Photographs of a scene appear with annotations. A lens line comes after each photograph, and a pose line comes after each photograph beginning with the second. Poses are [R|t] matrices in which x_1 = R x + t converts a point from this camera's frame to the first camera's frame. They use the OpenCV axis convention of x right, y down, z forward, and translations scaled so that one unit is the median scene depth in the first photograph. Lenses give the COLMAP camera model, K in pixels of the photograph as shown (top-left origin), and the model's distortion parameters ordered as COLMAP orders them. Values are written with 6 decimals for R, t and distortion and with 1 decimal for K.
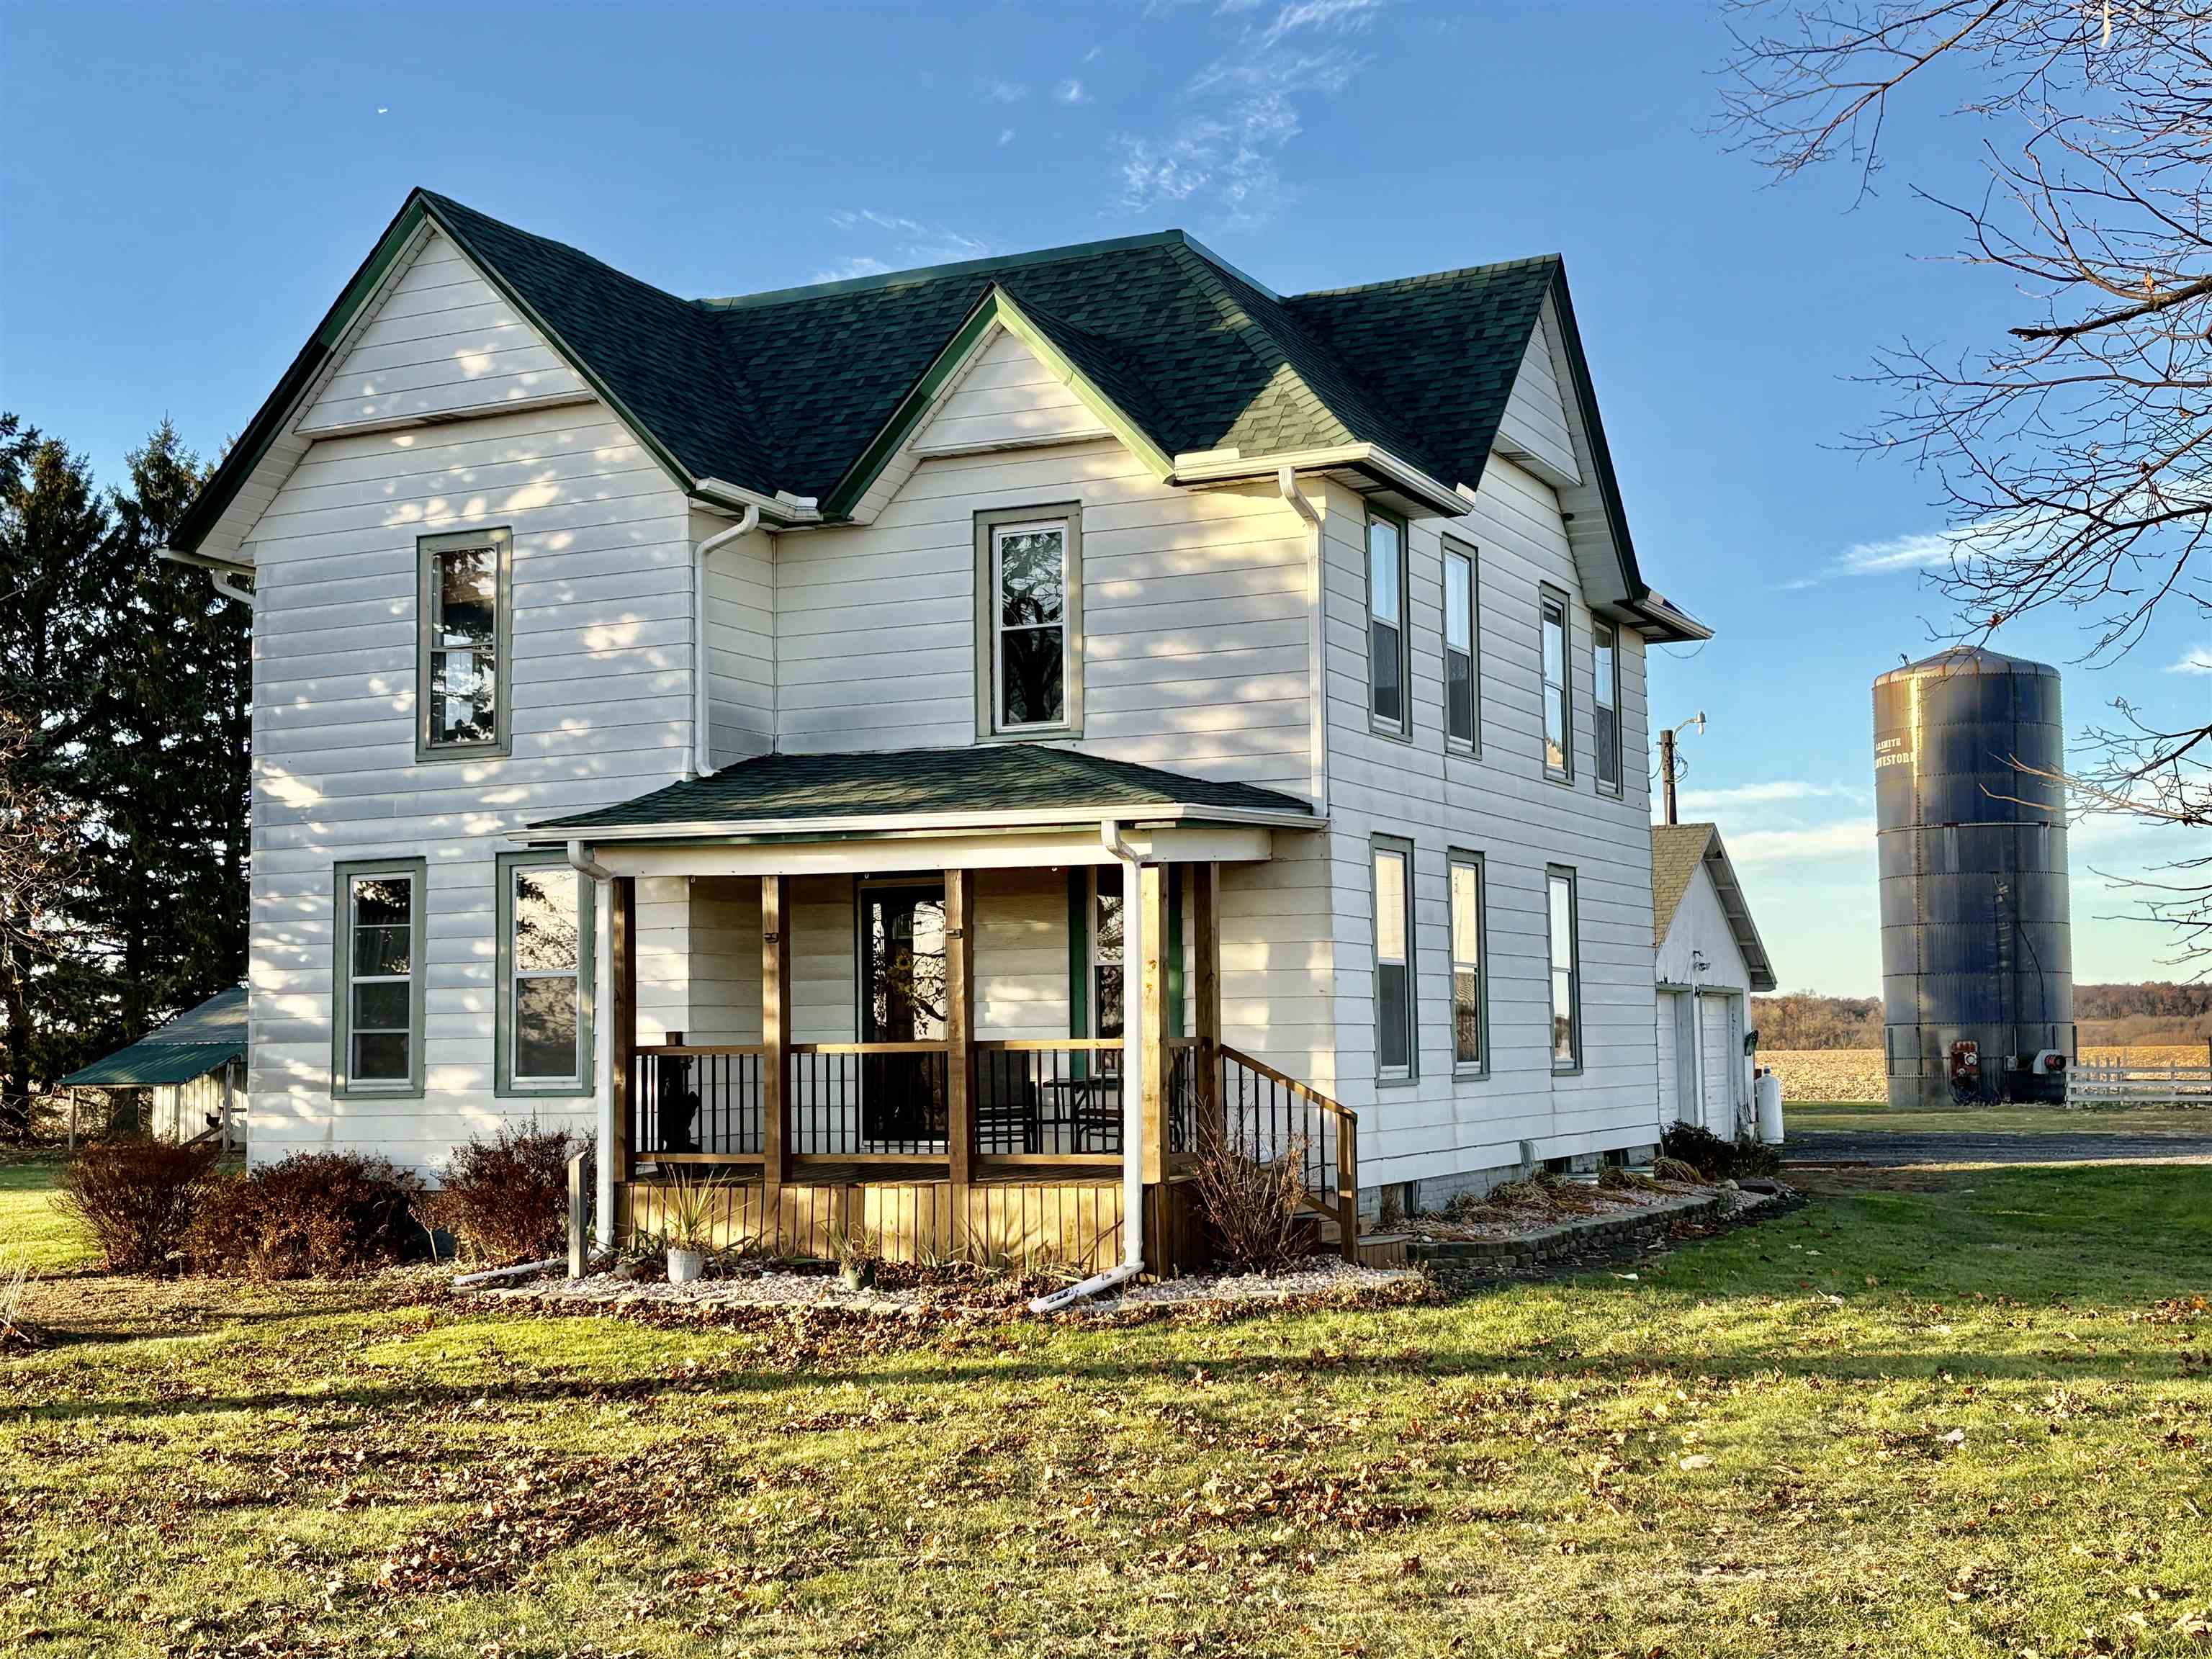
lens RADIAL K [[2691.4, 0, 1106.0], [0, 2691.4, 829.5], [0, 0, 1]] dist [0.001354, -0.001555]
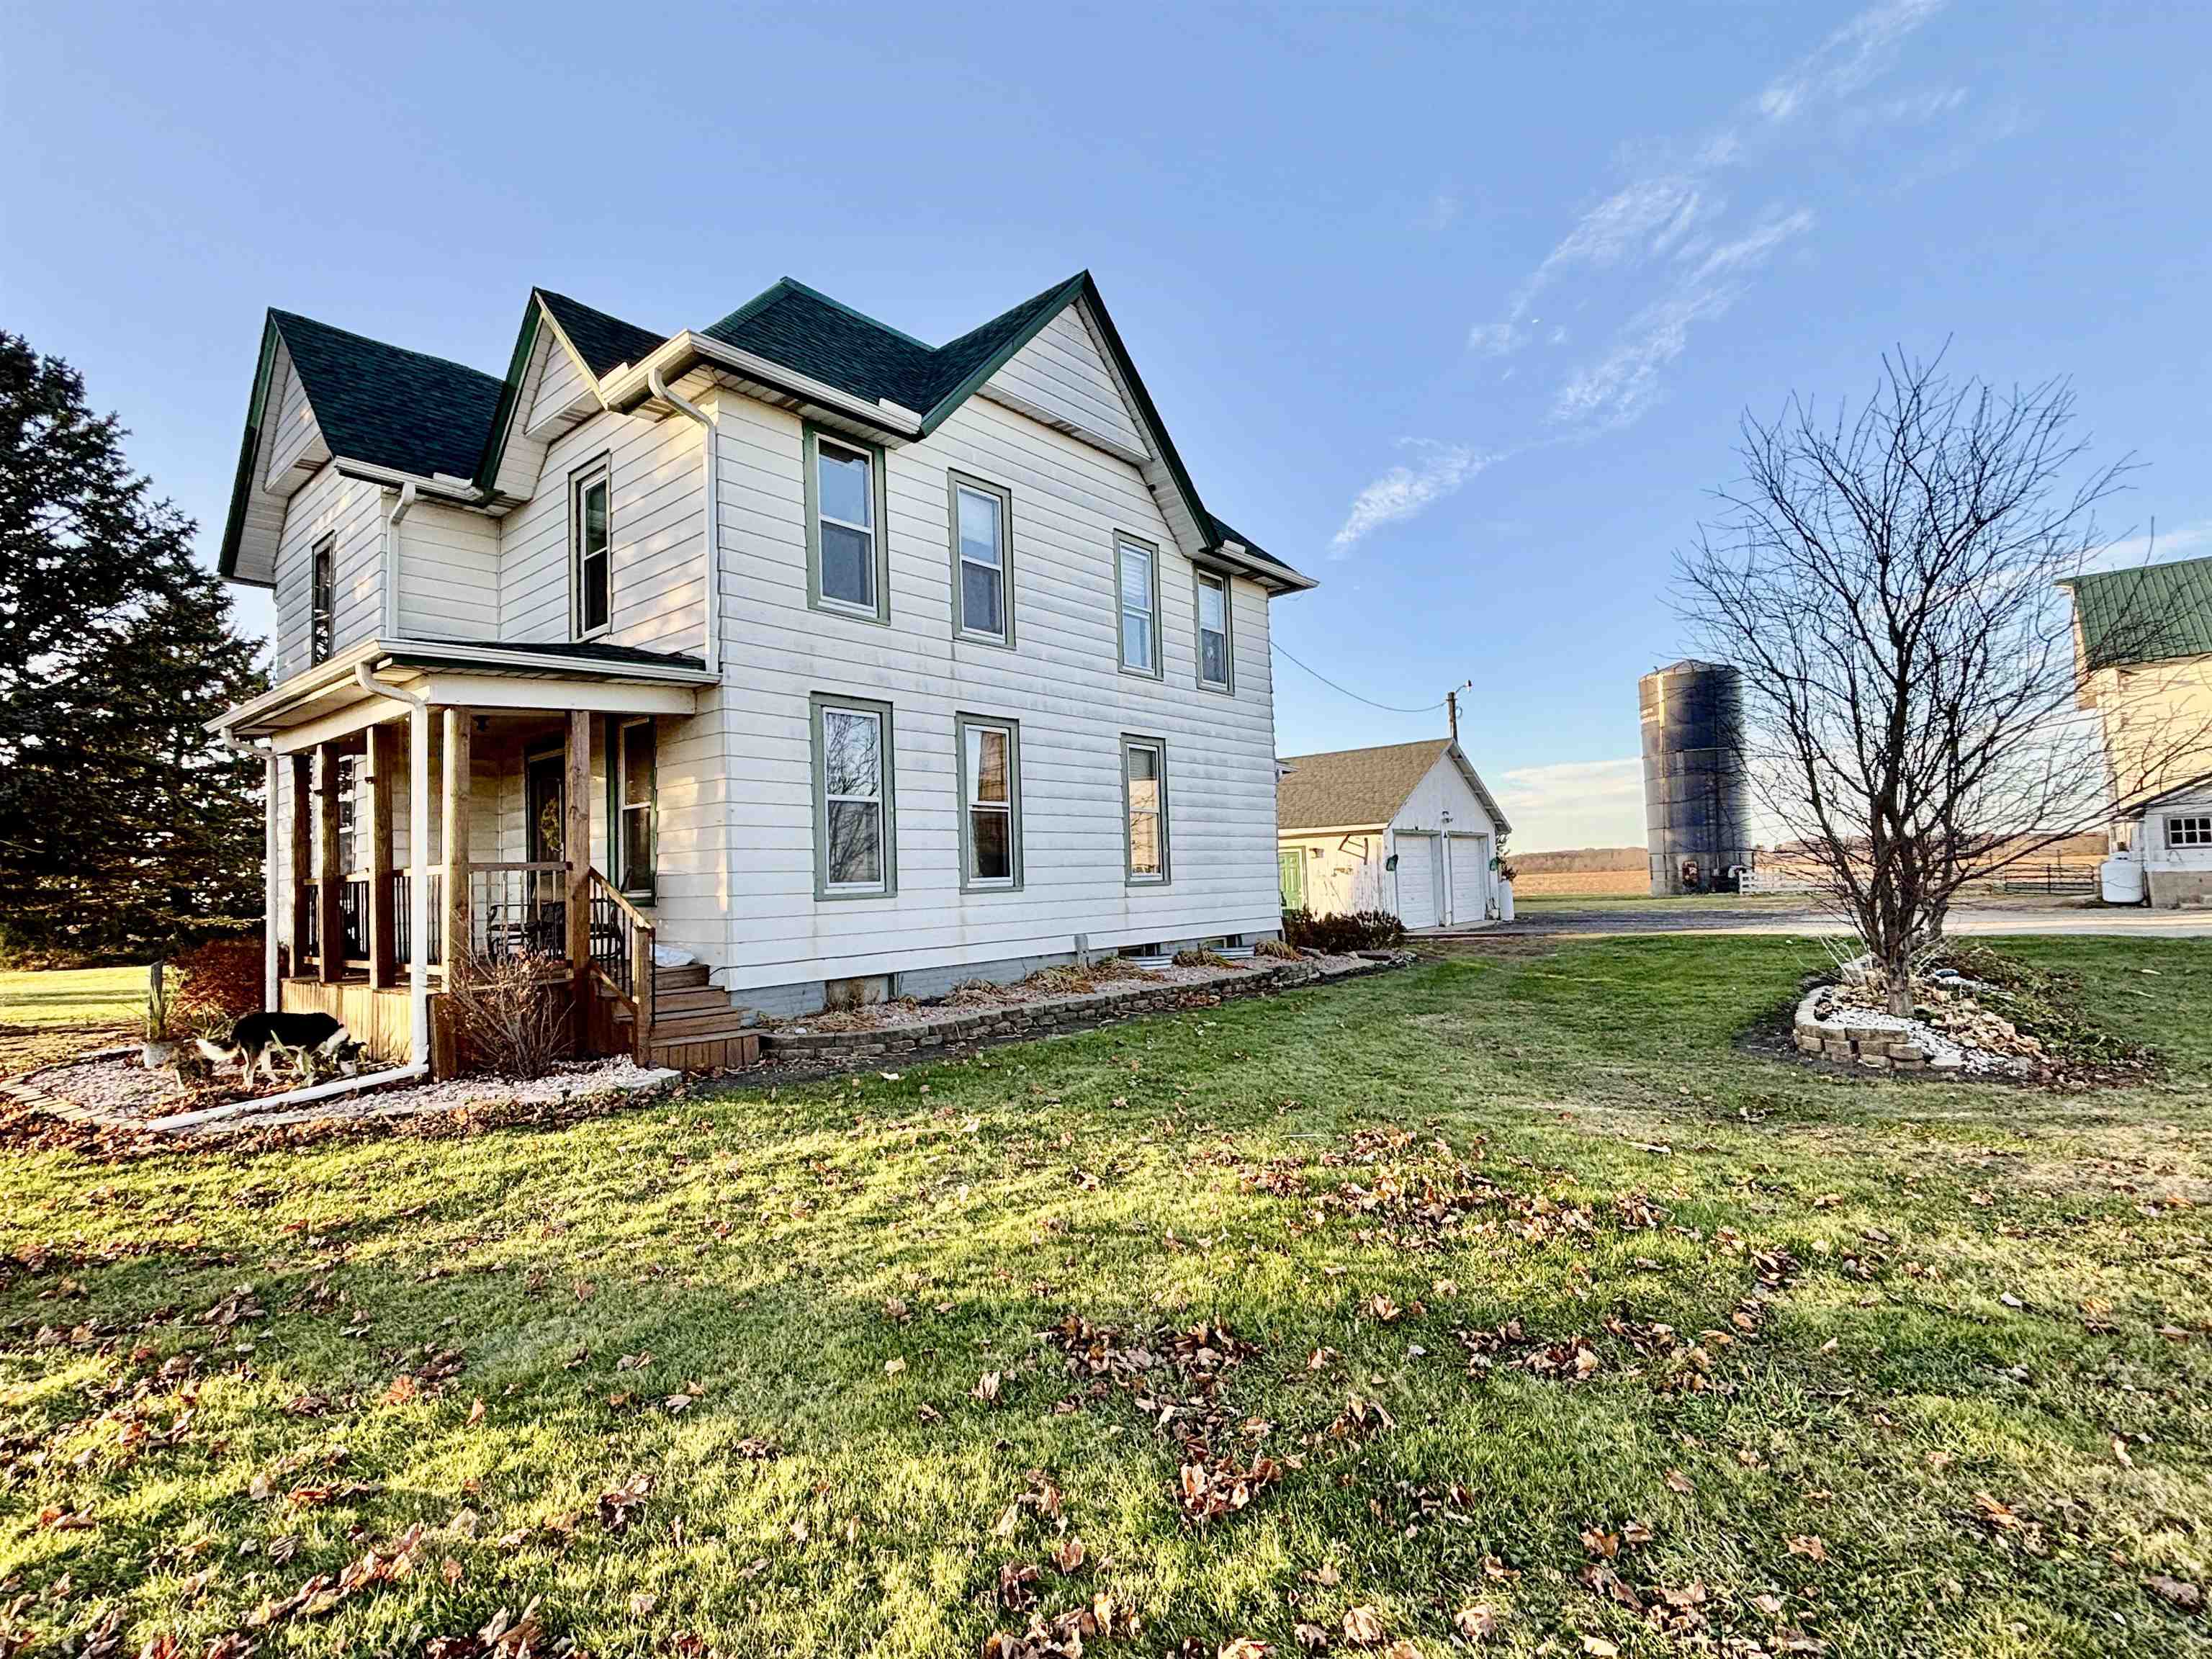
lens RADIAL K [[1052.2, 0, 1106.0], [0, 1052.2, 829.5], [0, 0, 1]] dist [0.002492, 0.000160]
pose [[0.969151, -0.028413, -0.244823, 0.285707], [0.037504, 0.998766, 0.032551, 0.043479], [0.243596, -0.040729, 0.969021, 0.471022]]
